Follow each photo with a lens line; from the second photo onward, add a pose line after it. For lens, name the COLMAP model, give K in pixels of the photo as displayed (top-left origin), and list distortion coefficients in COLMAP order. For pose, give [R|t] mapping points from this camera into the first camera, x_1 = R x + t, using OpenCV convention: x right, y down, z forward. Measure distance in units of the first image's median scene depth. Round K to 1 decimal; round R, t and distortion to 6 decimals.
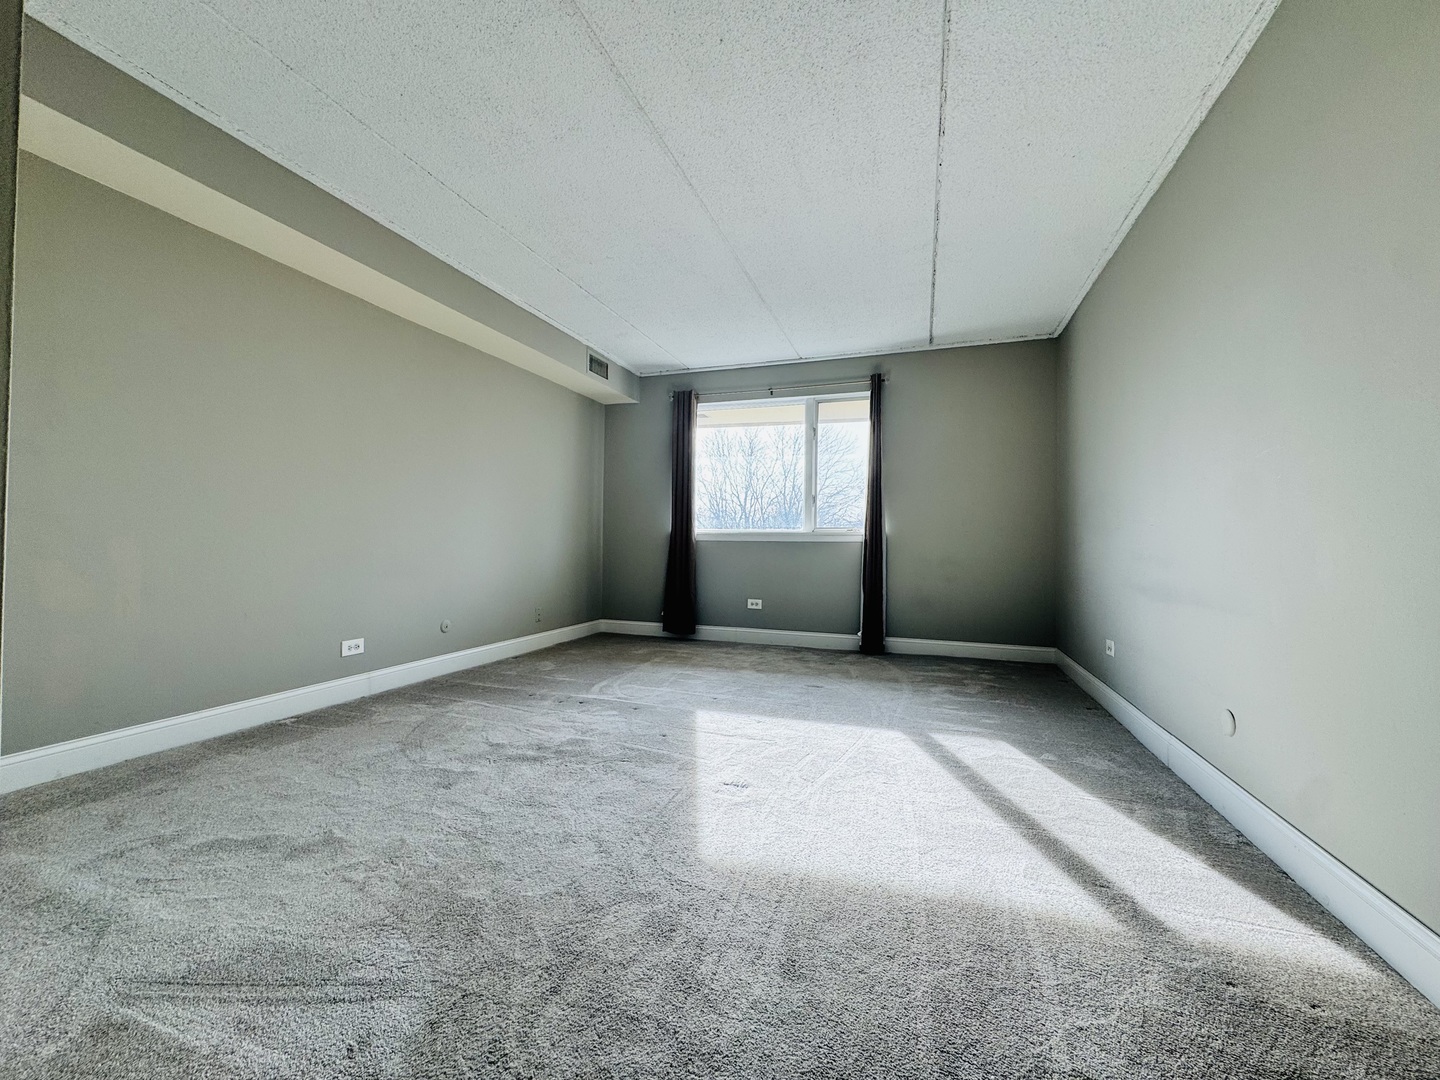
lens RADIAL K [[600.3, 0, 720.0], [0, 600.3, 540.0], [0, 0, 1]] dist [-0.000803, -0.000173]
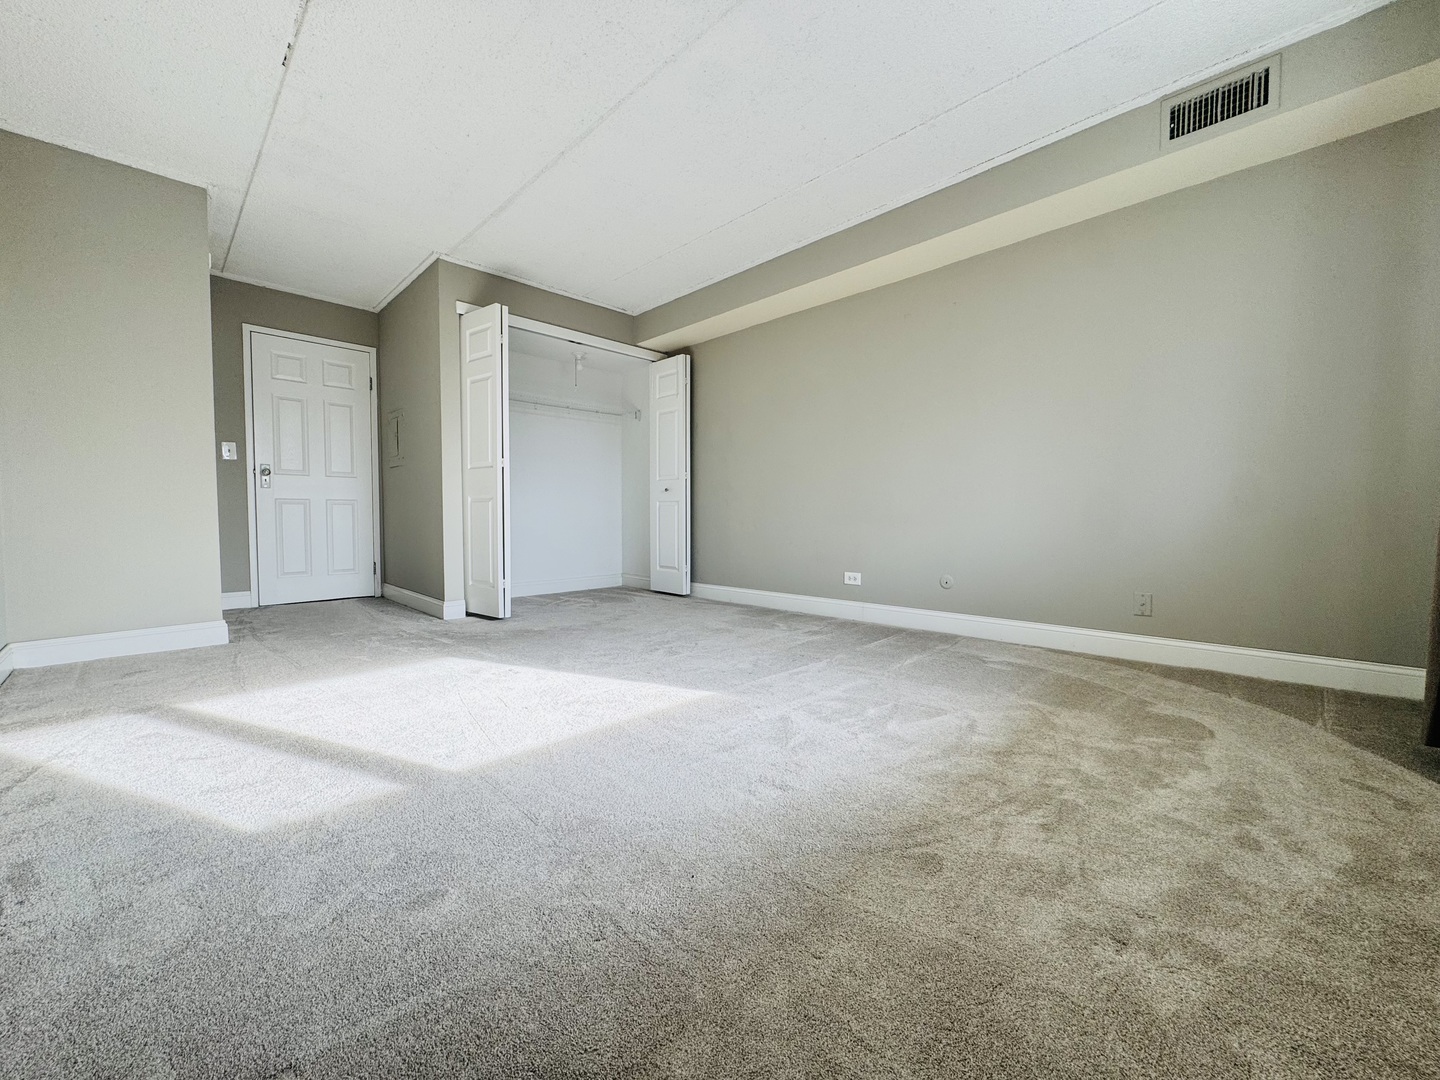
lens RADIAL K [[600.3, 0, 720.0], [0, 600.3, 540.0], [0, 0, 1]] dist [-0.000803, -0.000173]
pose [[-0.454669, 0.026521, -0.890265, 0.500732], [0.007939, 0.999638, 0.025724, 0.050419], [0.890625, 0.004628, -0.454715, 1.054667]]
